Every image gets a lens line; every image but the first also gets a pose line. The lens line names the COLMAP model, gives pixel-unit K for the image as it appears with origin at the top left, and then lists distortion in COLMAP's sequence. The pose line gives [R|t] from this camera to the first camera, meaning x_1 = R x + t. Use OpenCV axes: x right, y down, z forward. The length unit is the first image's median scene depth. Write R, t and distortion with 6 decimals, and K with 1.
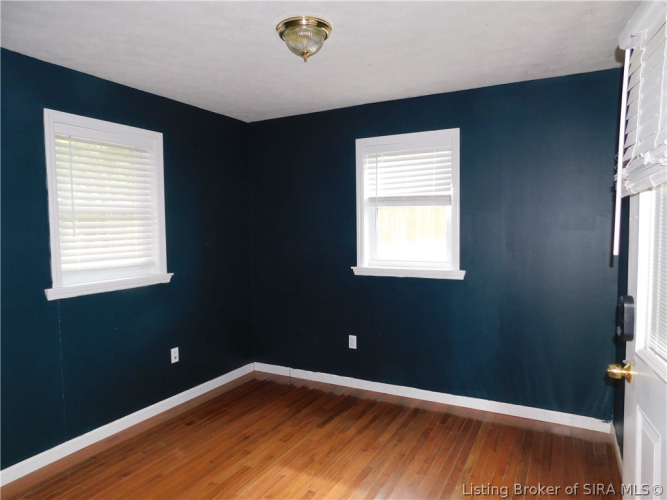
lens RADIAL K [[441.6, 0, 333.5], [0, 441.6, 250.0], [0, 0, 1]] dist [-0.054155, 0.044657]
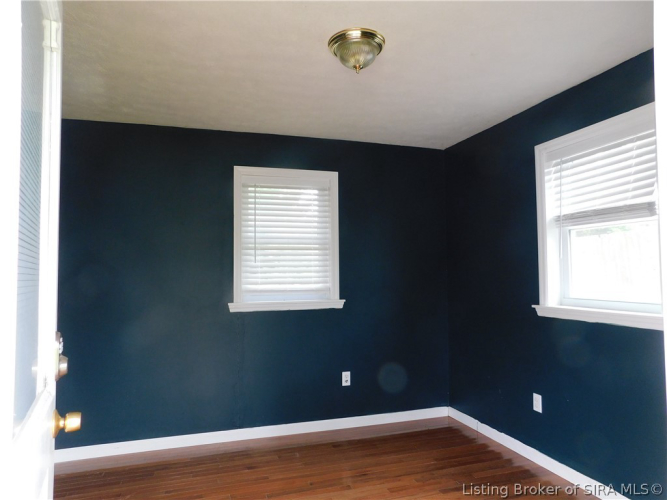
lens RADIAL K [[441.6, 0, 333.5], [0, 441.6, 250.0], [0, 0, 1]] dist [-0.054155, 0.044657]
pose [[0.724144, -0.025024, -0.689194, 0.378172], [-0.041509, 0.995948, -0.079775, 0.020158], [0.688398, 0.086376, 0.720172, 0.209862]]
